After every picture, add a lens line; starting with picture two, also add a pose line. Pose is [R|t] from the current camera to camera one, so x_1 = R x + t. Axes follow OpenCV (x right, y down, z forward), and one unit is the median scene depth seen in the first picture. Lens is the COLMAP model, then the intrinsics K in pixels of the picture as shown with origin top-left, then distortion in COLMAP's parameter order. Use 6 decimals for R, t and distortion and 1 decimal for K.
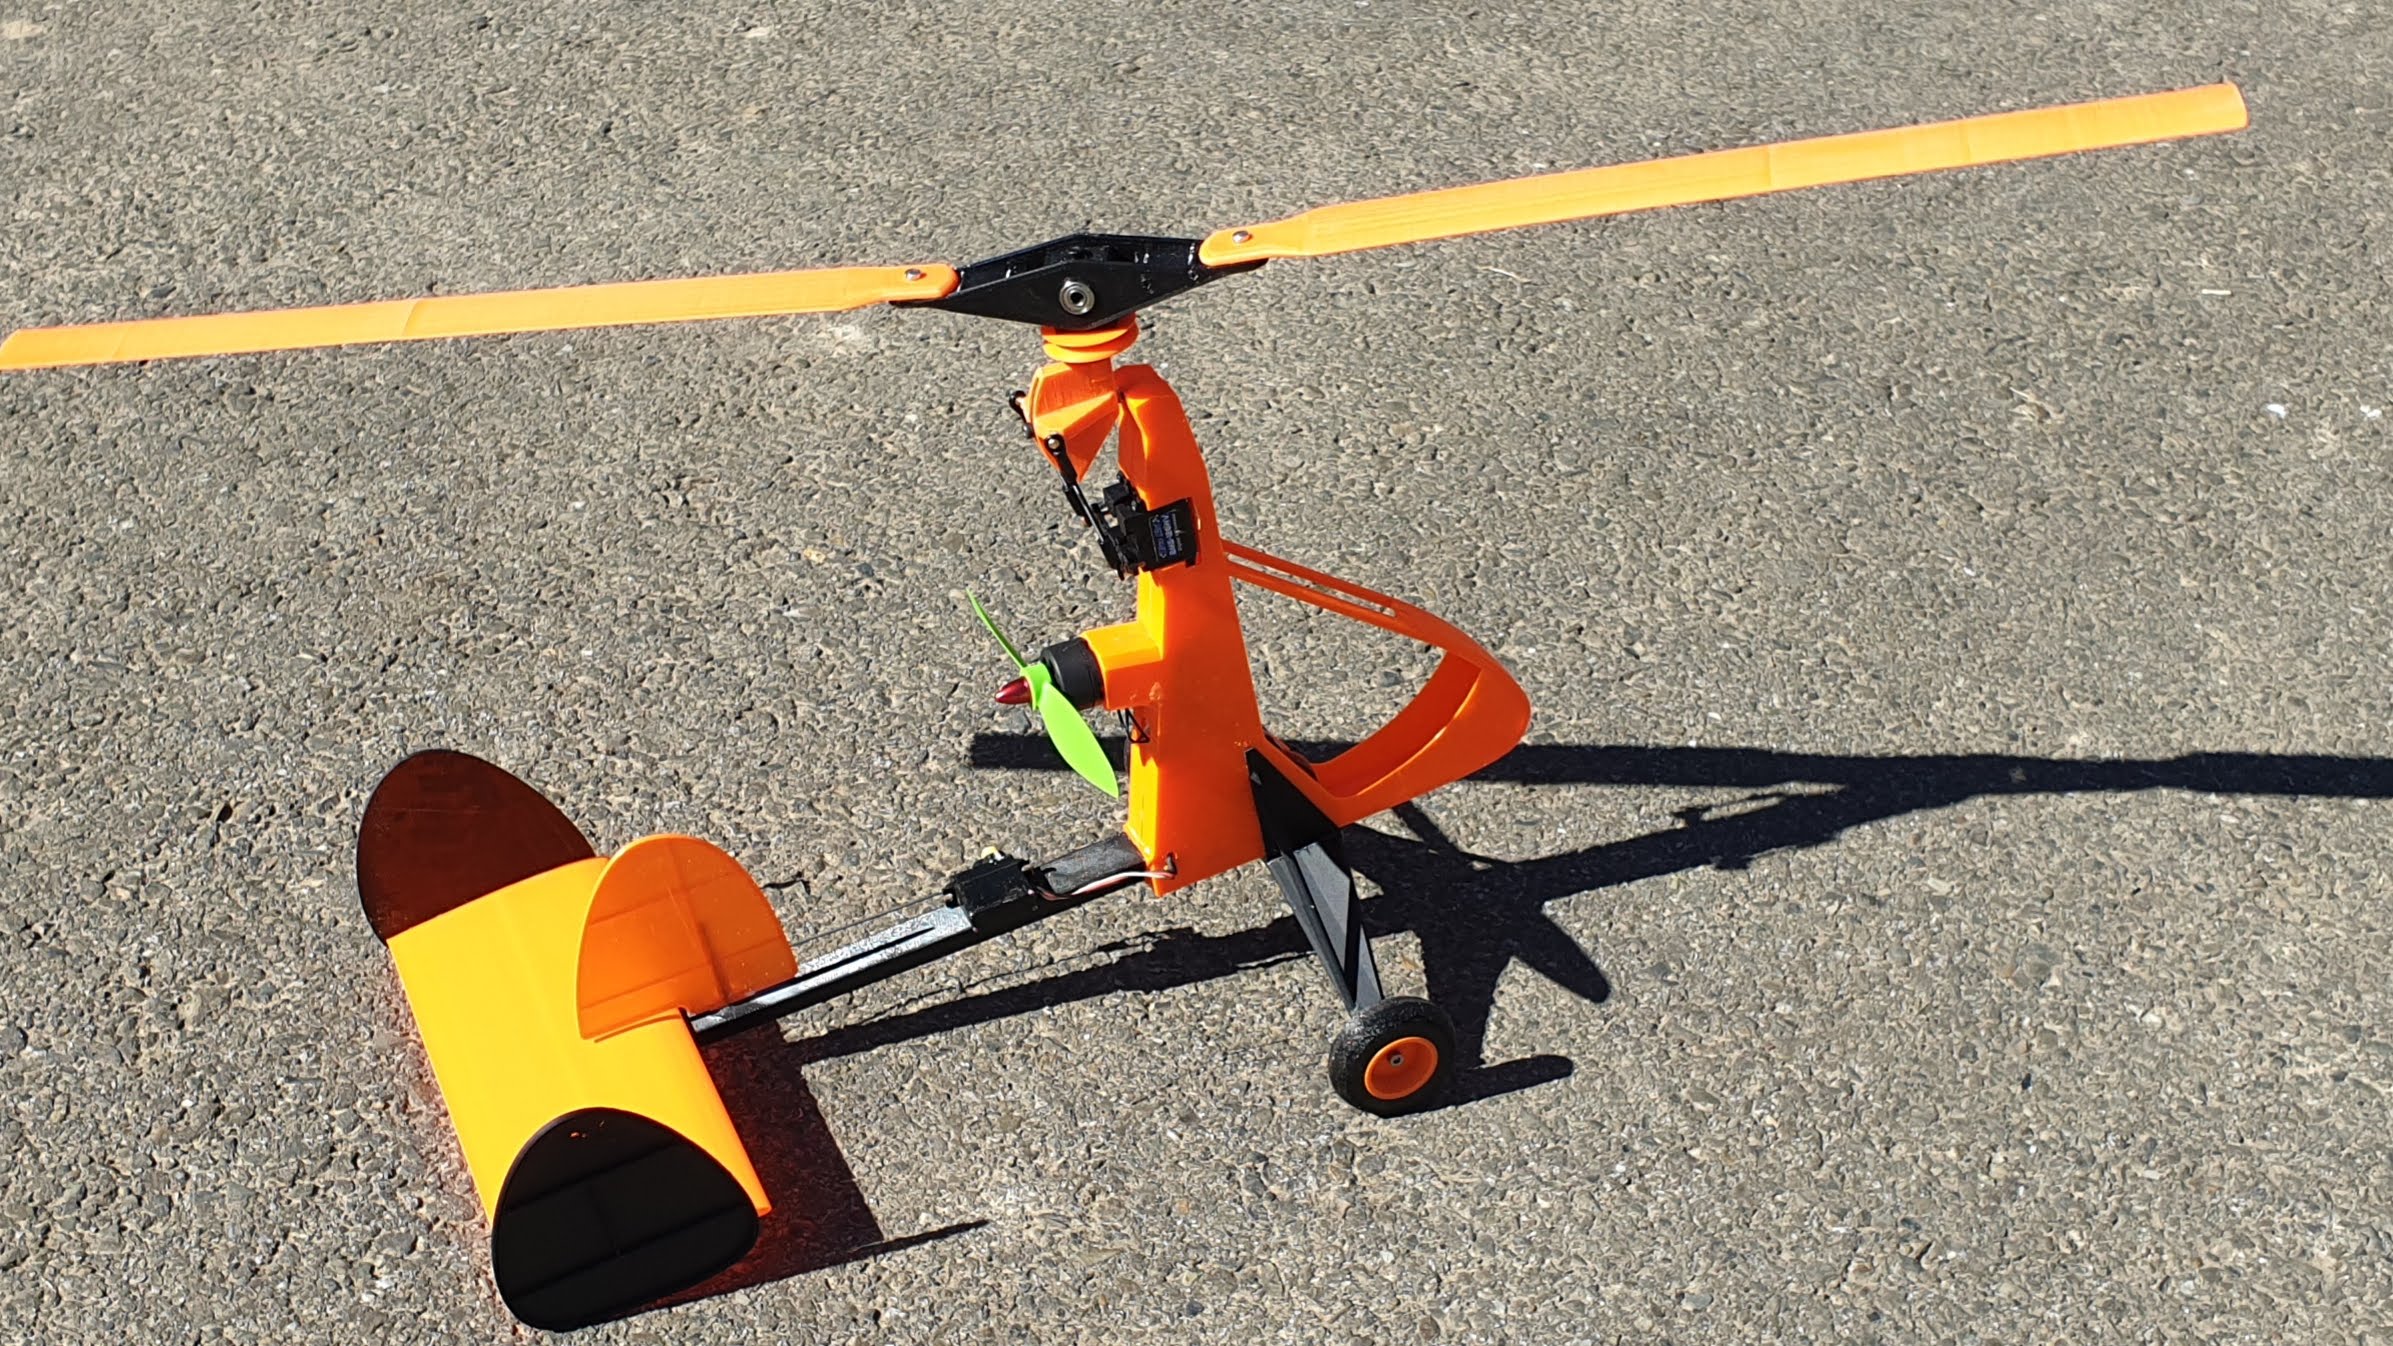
lens RADIAL K [[2373.0, 0, 1205.1], [0, 2373.0, 683.4], [0, 0, 1]] dist [0.123882, 0.000000]
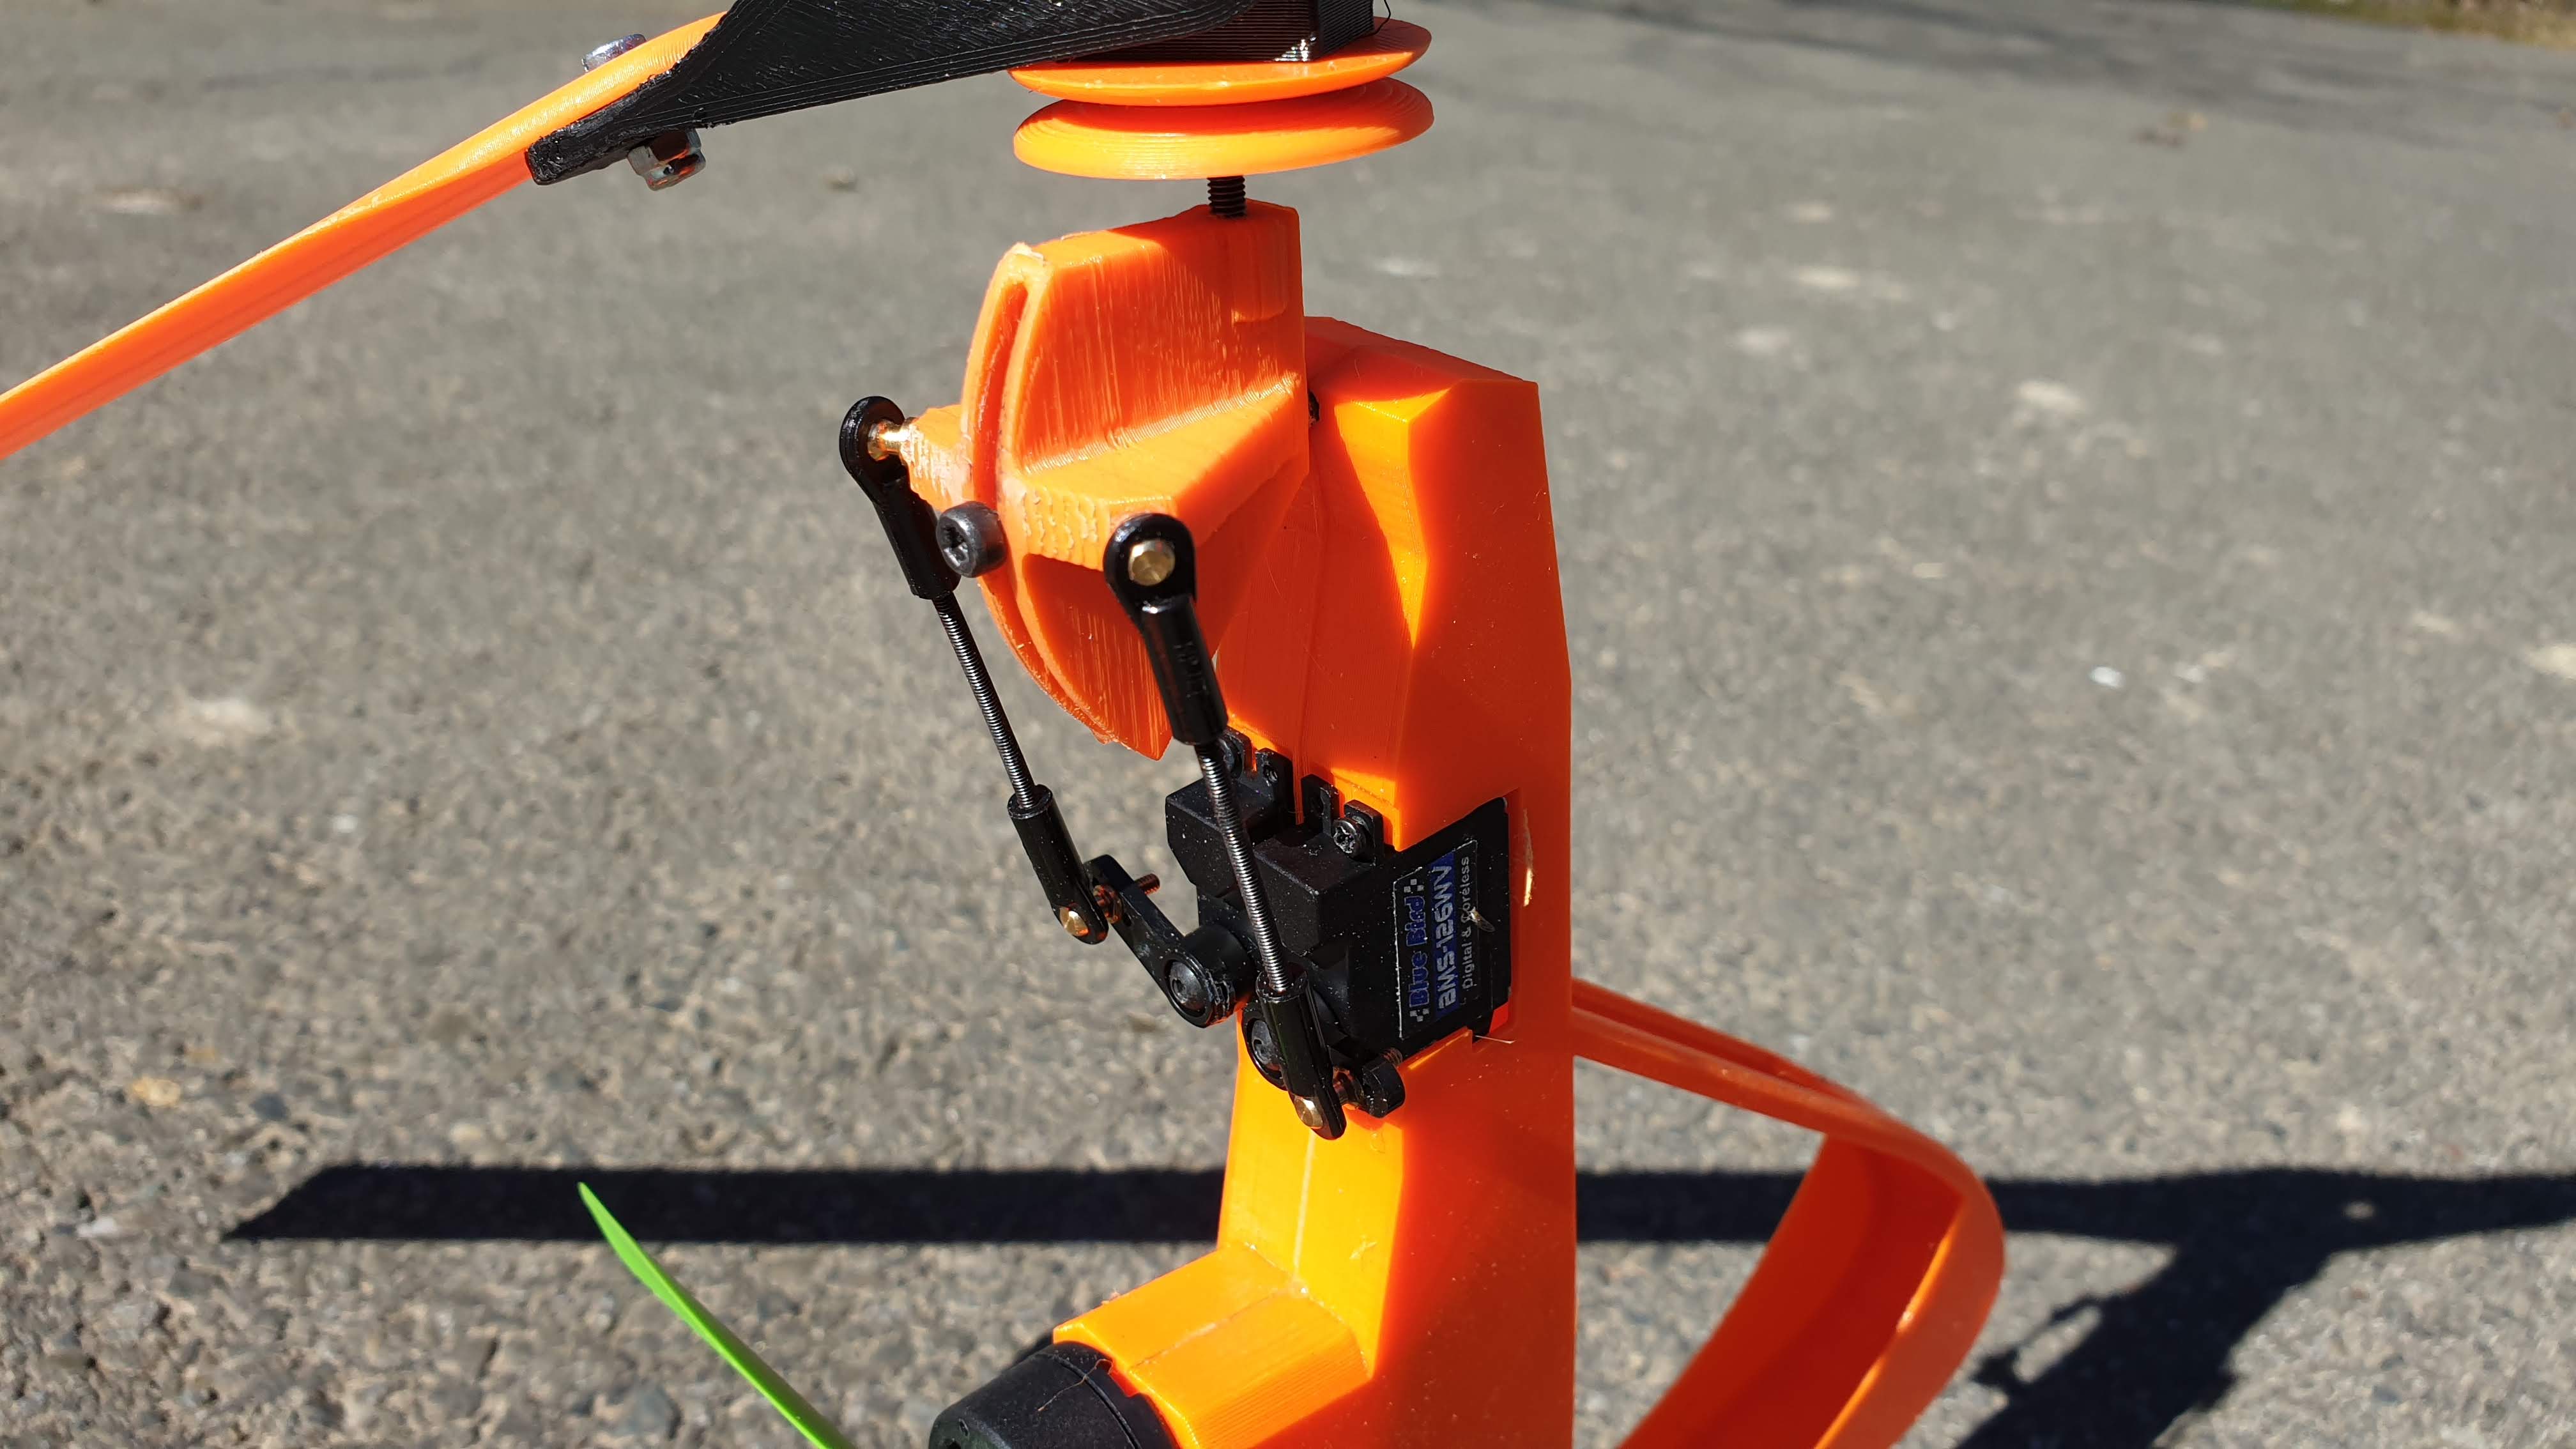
lens RADIAL K [[2019.1, 0, 1280.1], [0, 2019.1, 714.5], [0, 0, 1]] dist [-0.009225, 0.014631]
pose [[0.945039, -0.077017, 0.317756, -0.068938], [0.130824, 0.979744, -0.151617, -0.036145], [-0.299643, 0.184854, 0.935972, 0.515845]]
